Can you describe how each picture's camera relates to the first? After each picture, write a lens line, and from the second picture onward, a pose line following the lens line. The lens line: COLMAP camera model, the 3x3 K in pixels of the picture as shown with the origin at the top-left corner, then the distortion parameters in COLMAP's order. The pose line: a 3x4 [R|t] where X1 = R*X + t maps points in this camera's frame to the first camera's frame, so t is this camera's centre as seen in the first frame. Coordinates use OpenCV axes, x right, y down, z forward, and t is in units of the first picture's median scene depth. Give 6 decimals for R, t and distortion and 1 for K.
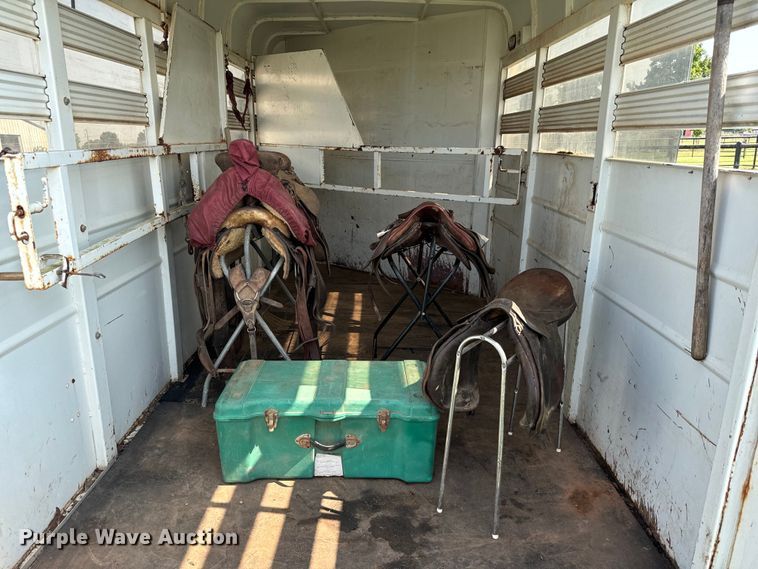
lens RADIAL K [[525.0, 0, 379.0], [0, 525.0, 284.5], [0, 0, 1]] dist [0.076826, -0.092829]
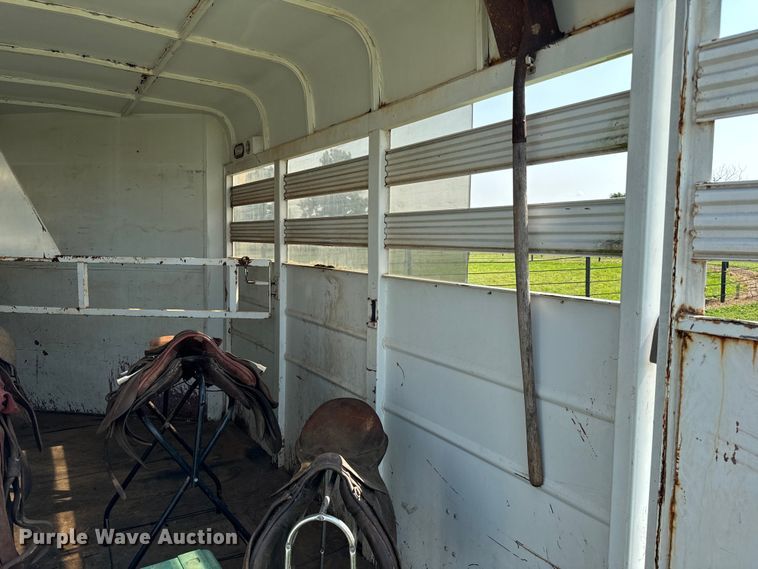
lens RADIAL K [[525.0, 0, 379.0], [0, 525.0, 284.5], [0, 0, 1]] dist [0.076826, -0.092829]
pose [[0.844373, -0.042973, 0.534030, -0.082282], [0.137212, 0.980879, -0.138021, -0.071680], [-0.517887, 0.189816, 0.834124, 0.161025]]
